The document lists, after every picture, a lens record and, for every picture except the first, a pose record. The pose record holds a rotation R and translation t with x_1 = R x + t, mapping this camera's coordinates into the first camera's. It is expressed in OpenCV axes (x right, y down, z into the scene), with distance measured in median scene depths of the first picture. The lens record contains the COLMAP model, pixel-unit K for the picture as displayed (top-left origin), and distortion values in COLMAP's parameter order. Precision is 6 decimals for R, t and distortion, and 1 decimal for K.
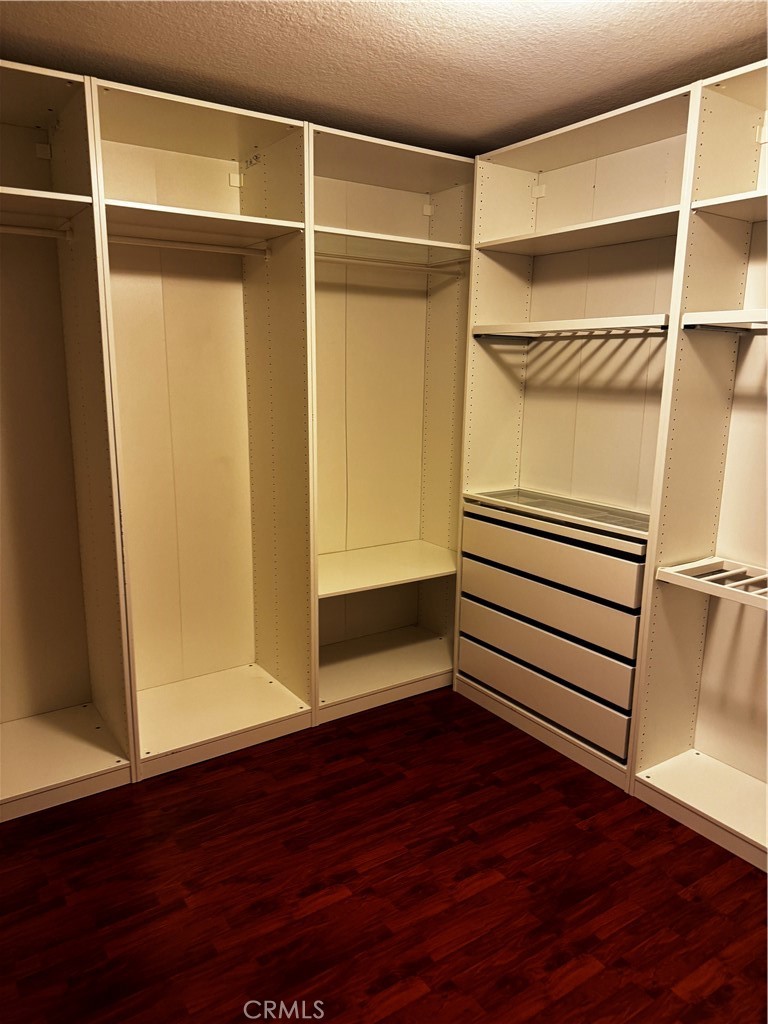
lens RADIAL K [[730.0, 0, 385.0], [0, 730.0, 515.1], [0, 0, 1]] dist [0.052067, -0.053201]
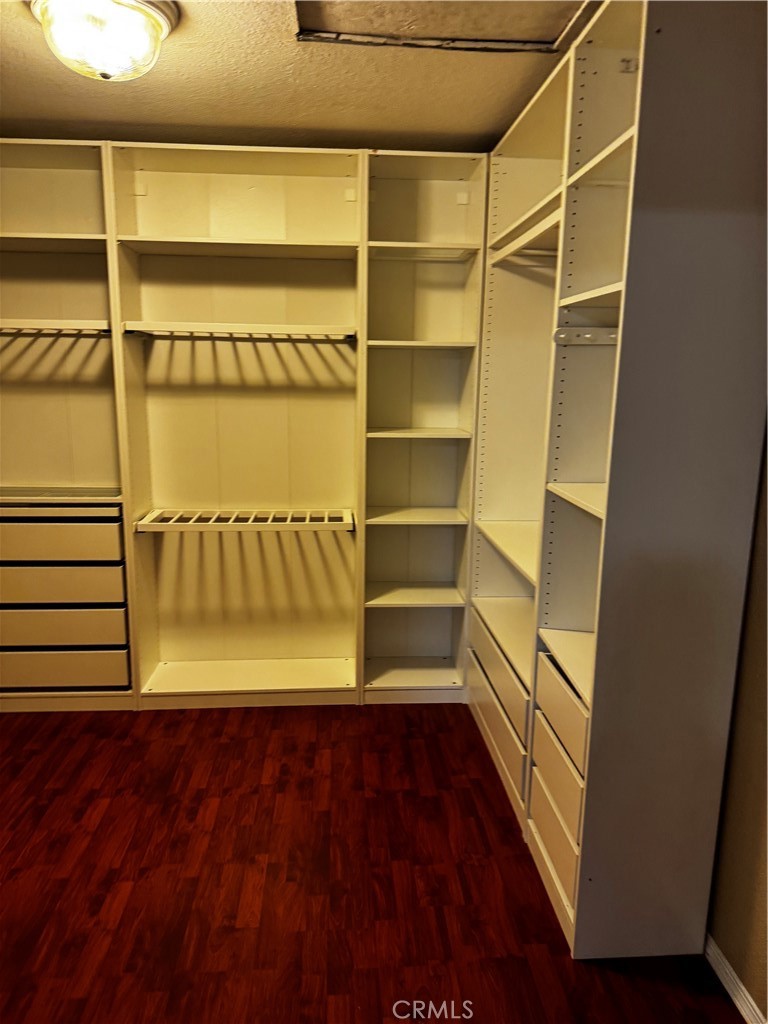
lens RADIAL K [[730.0, 0, 386.3], [0, 730.0, 517.3], [0, 0, 1]] dist [0.052067, -0.053201]
pose [[0.498023, -0.176784, 0.848952, -0.503303], [0.167403, 0.980184, 0.105907, 0.001415], [-0.850852, 0.089373, 0.517748, -0.020579]]
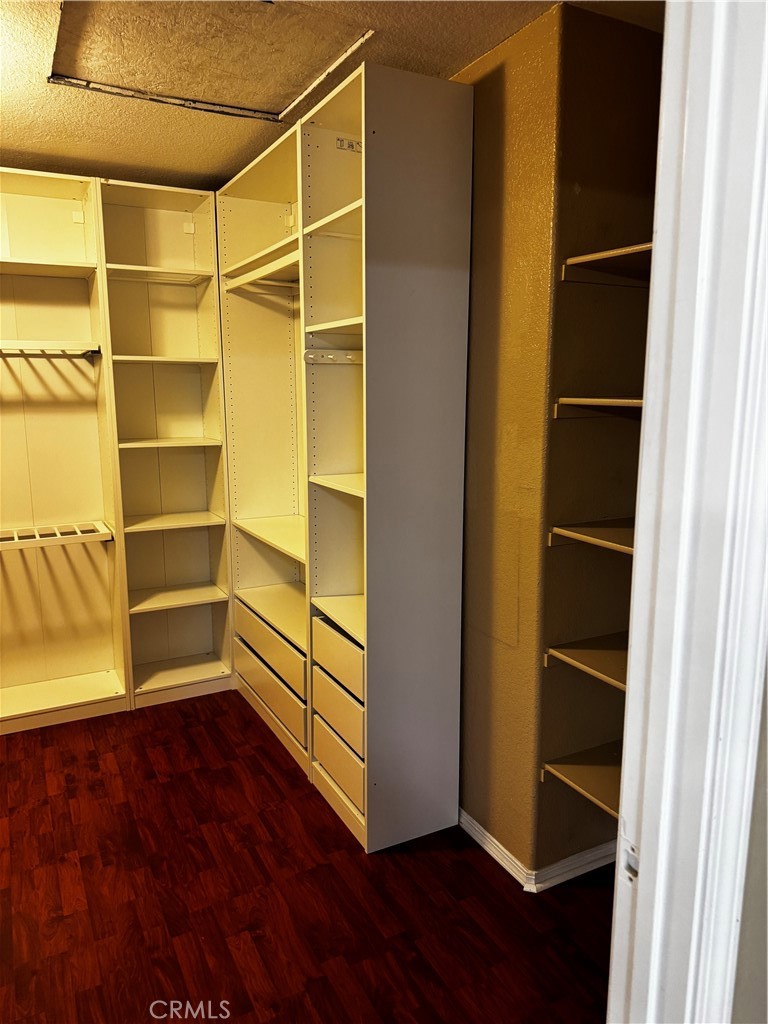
lens RADIAL K [[730.0, 0, 386.7], [0, 730.0, 518.5], [0, 0, 1]] dist [0.052067, -0.053201]
pose [[0.108051, -0.190286, 0.975764, -0.693302], [0.203036, 0.965047, 0.165713, -0.007554], [-0.973191, 0.180209, 0.142909, 0.015555]]
